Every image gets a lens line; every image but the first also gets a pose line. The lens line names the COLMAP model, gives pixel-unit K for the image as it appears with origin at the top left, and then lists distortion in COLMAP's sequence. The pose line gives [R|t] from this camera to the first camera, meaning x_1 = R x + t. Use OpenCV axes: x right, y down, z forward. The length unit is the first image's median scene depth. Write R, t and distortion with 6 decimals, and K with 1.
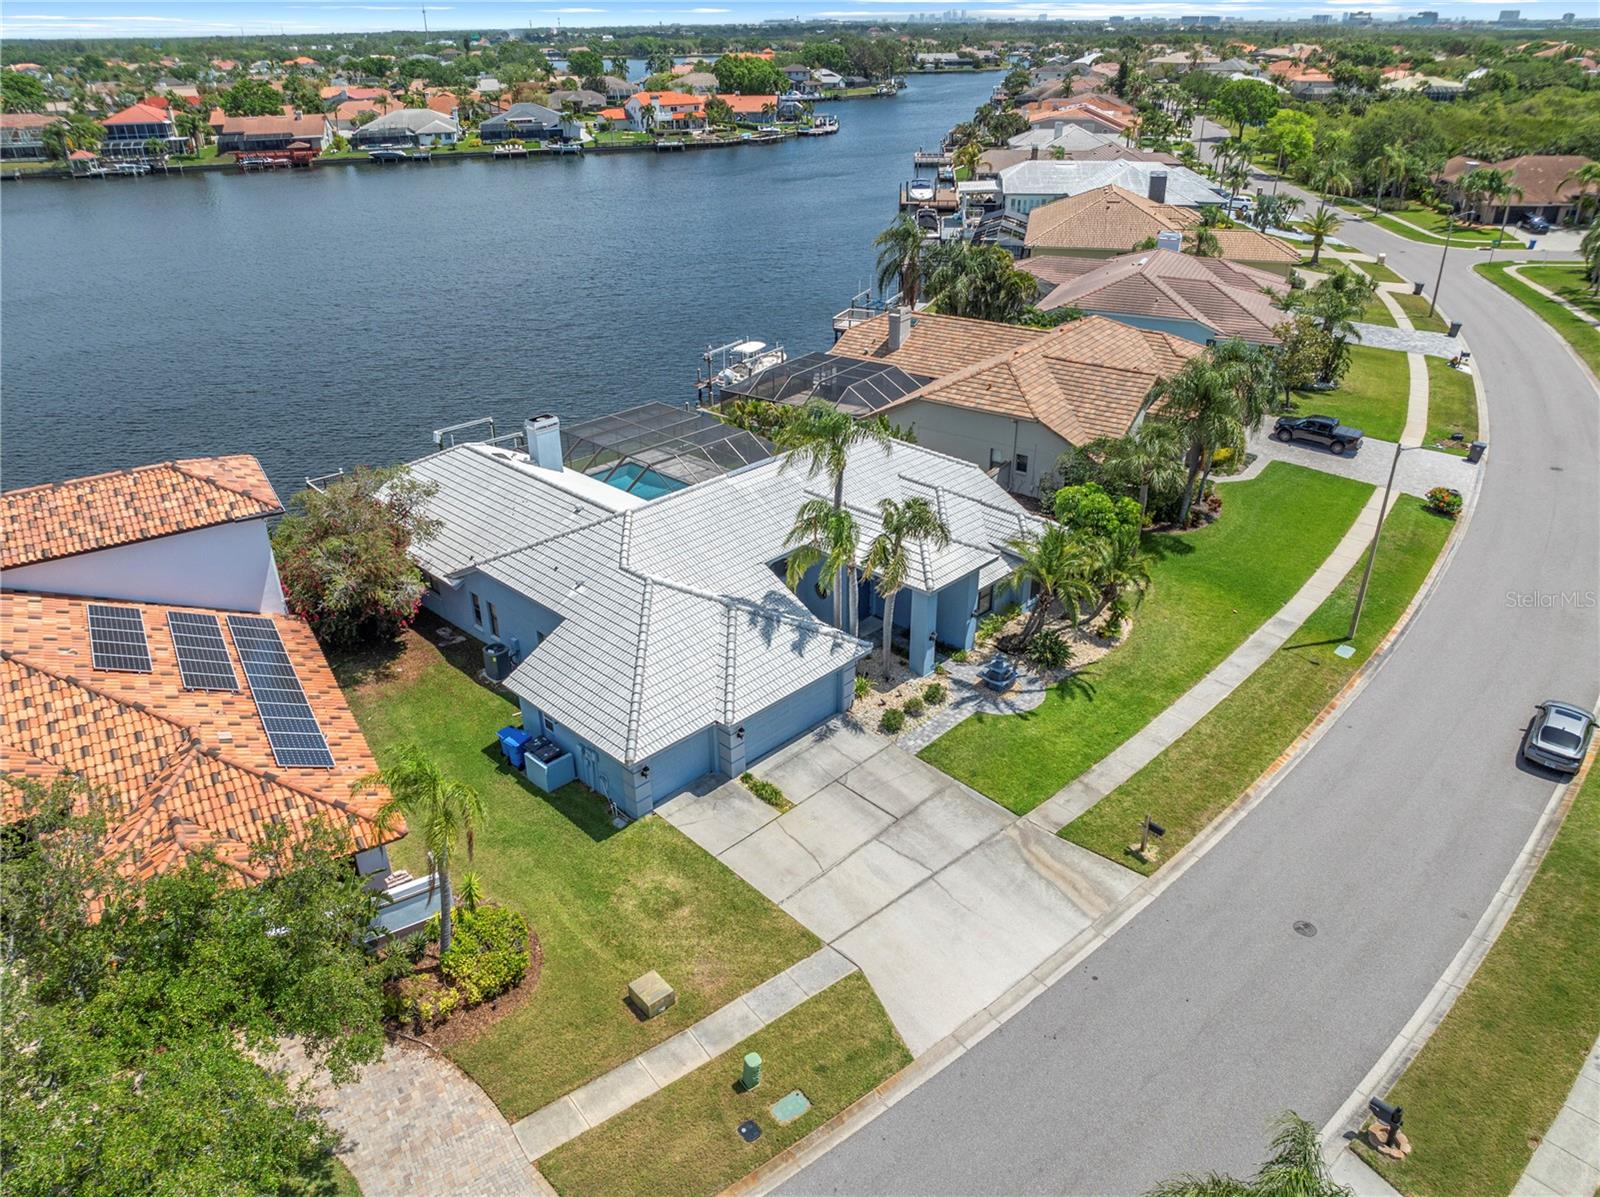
lens RADIAL K [[1134.7, 0, 800.0], [0, 1134.7, 598.5], [0, 0, 1]] dist [-0.002871, -0.004325]
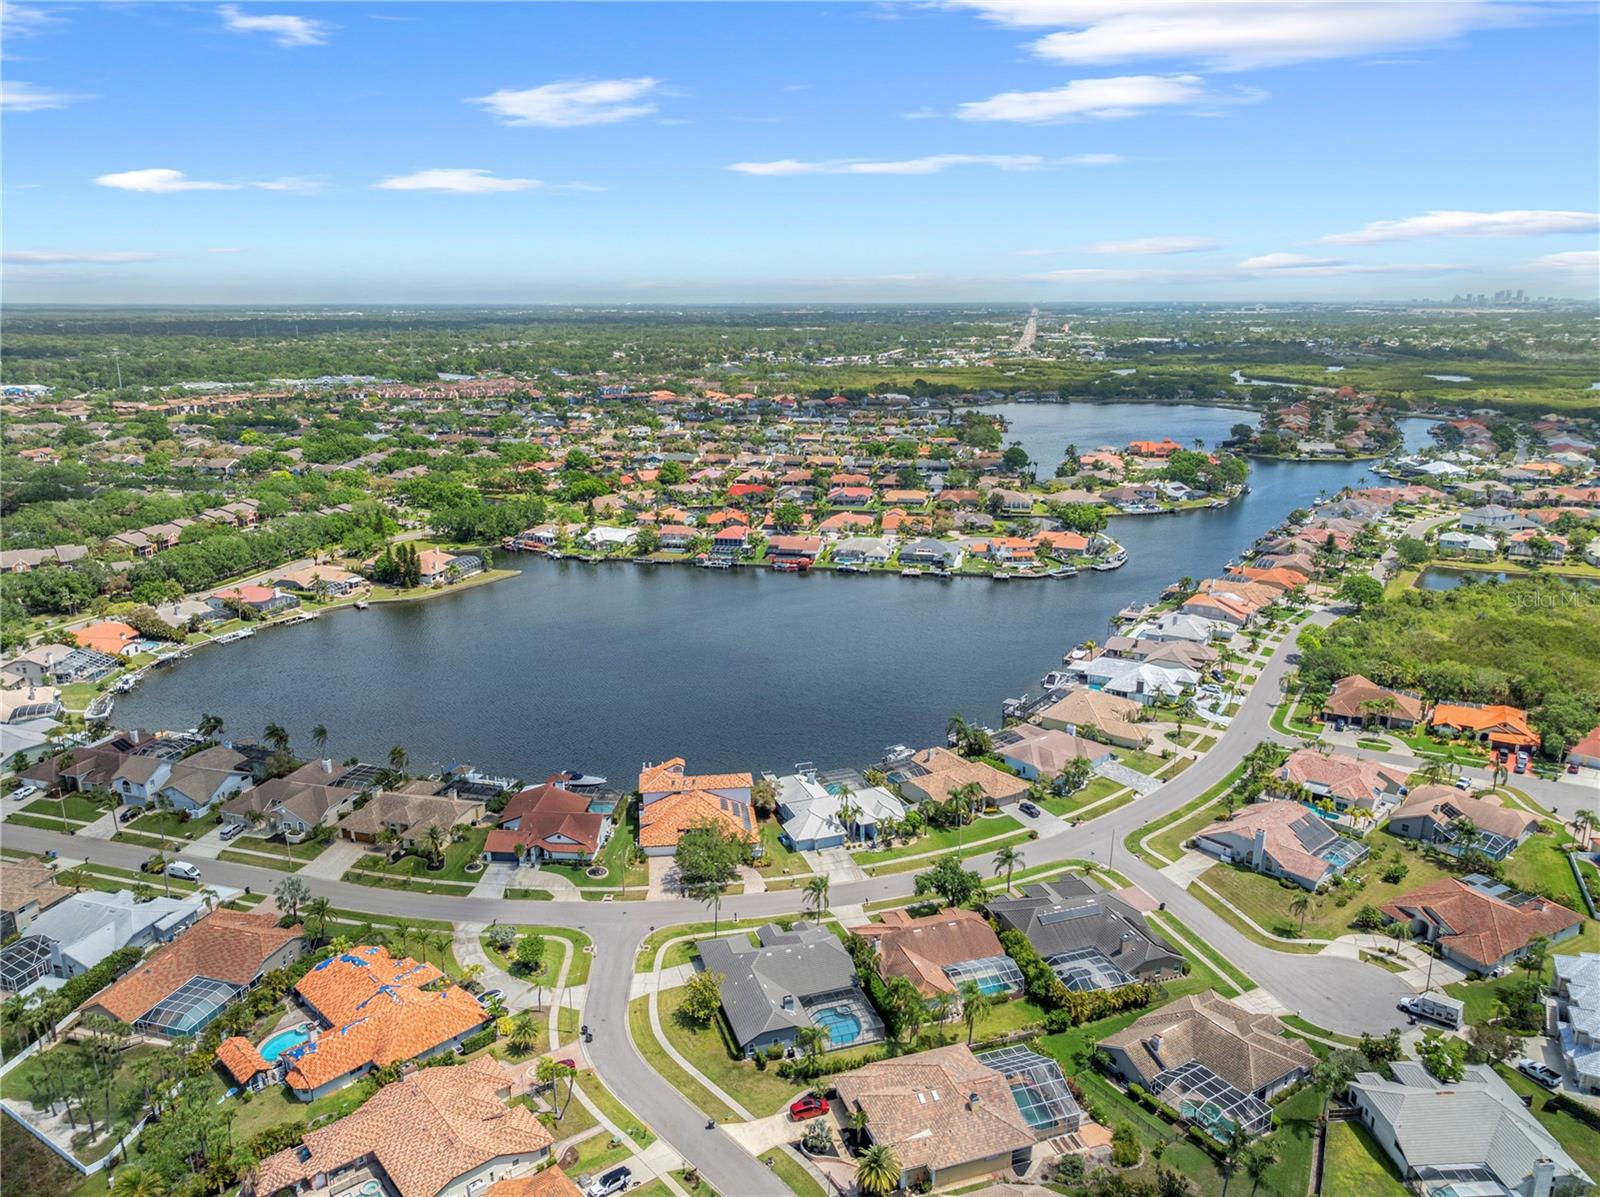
lens RADIAL K [[1134.7, 0, 800.0], [0, 1134.7, 598.5], [0, 0, 1]] dist [-0.002871, -0.004325]
pose [[0.910891, 0.119371, -0.395005, 1.685334], [-0.201760, 0.963858, -0.173983, -0.042248], [0.359960, 0.238176, 0.902054, -3.811192]]
